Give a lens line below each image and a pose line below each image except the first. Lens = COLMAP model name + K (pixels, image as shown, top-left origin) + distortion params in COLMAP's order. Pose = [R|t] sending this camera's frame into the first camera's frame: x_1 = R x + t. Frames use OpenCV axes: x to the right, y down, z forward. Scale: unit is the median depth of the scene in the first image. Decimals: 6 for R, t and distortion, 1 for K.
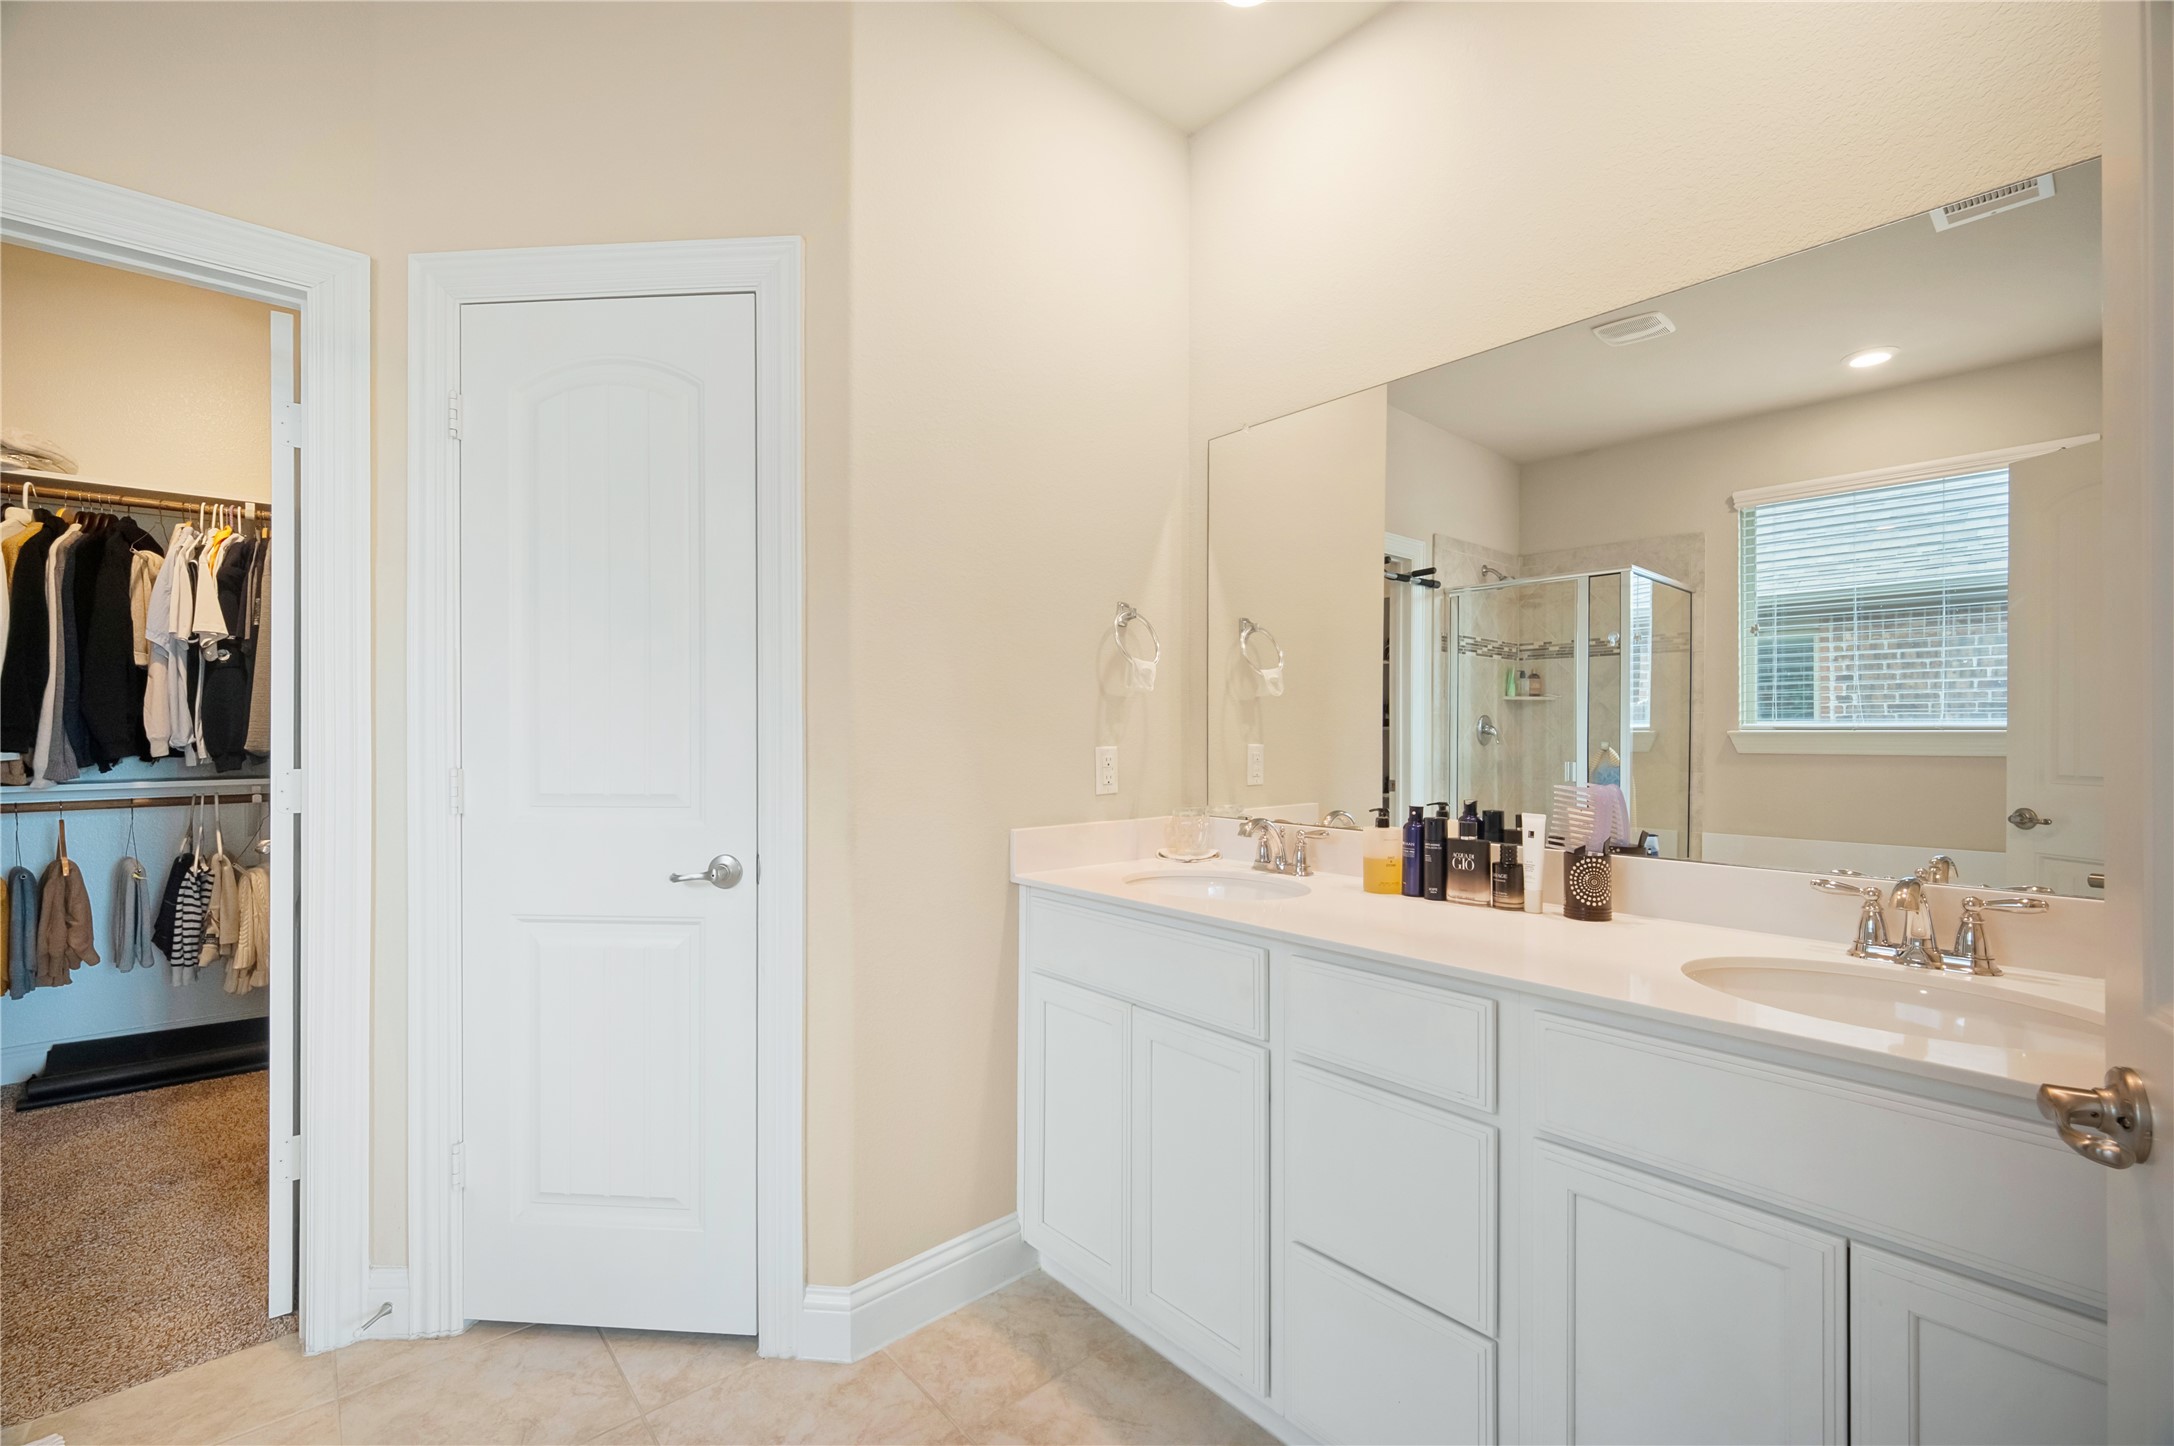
lens RADIAL K [[912.0, 0, 1079.9], [0, 912.0, 726.7], [0, 0, 1]] dist [0.003837, -0.001488]
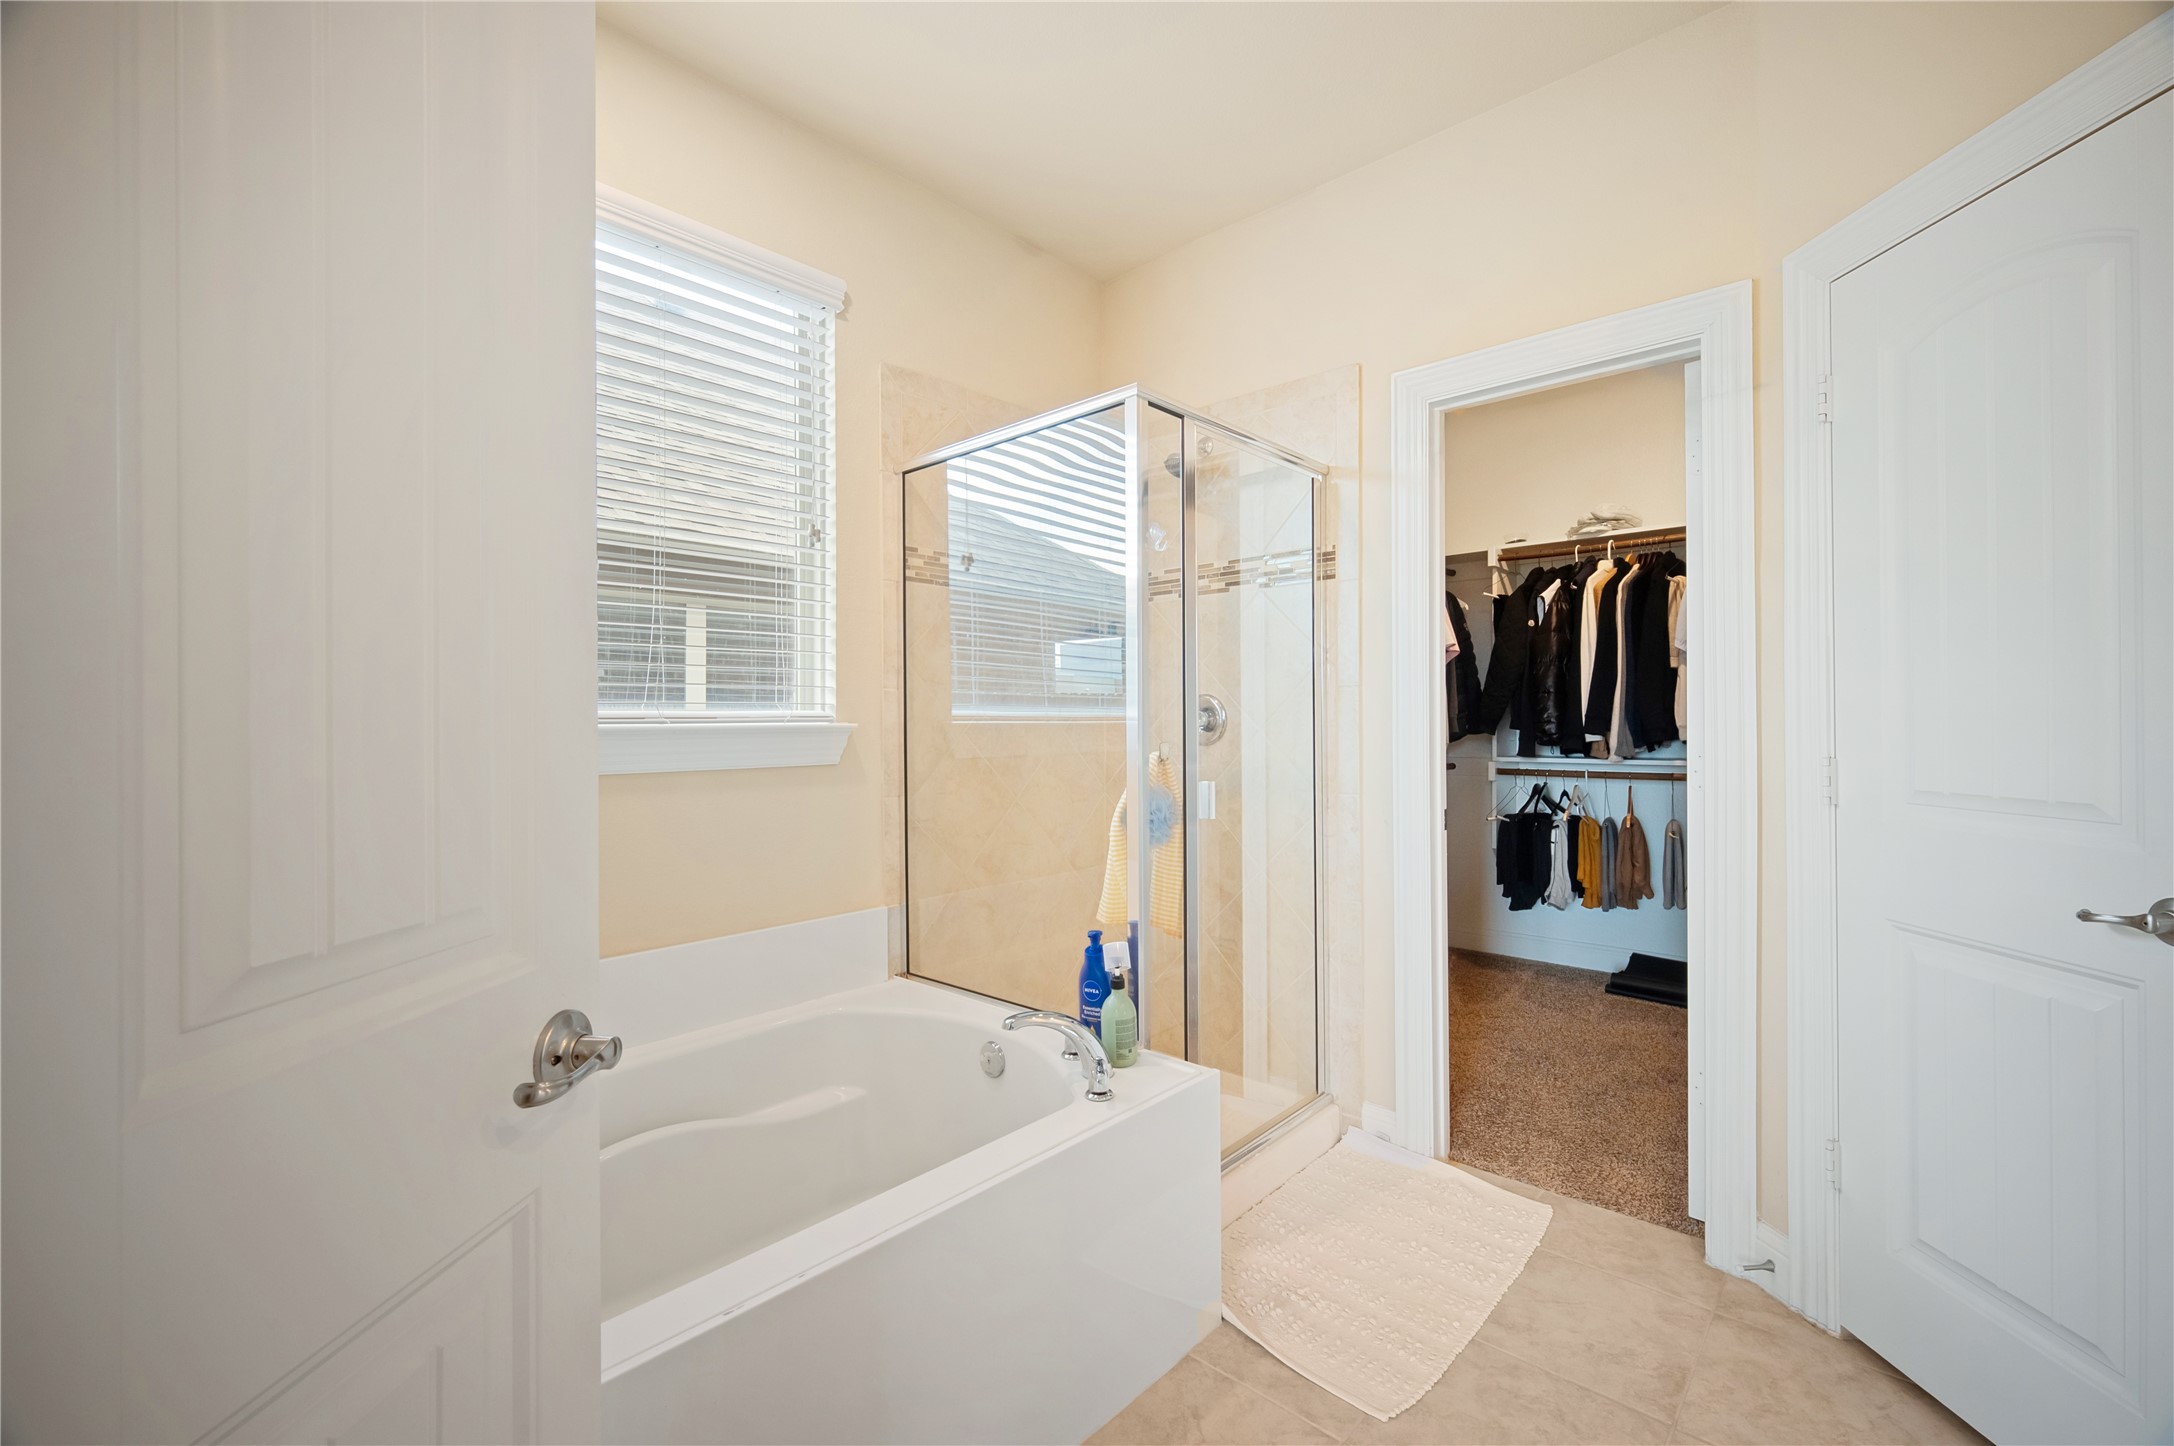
lens RADIAL K [[912.0, 0, 1100.1], [0, 912.0, 717.7], [0, 0, 1]] dist [0.003837, -0.001488]
pose [[0.111285, -0.004680, -0.993778, 0.143156], [0.007311, 0.999966, -0.003890, 0.000881], [0.993762, -0.006833, 0.111315, 0.080058]]
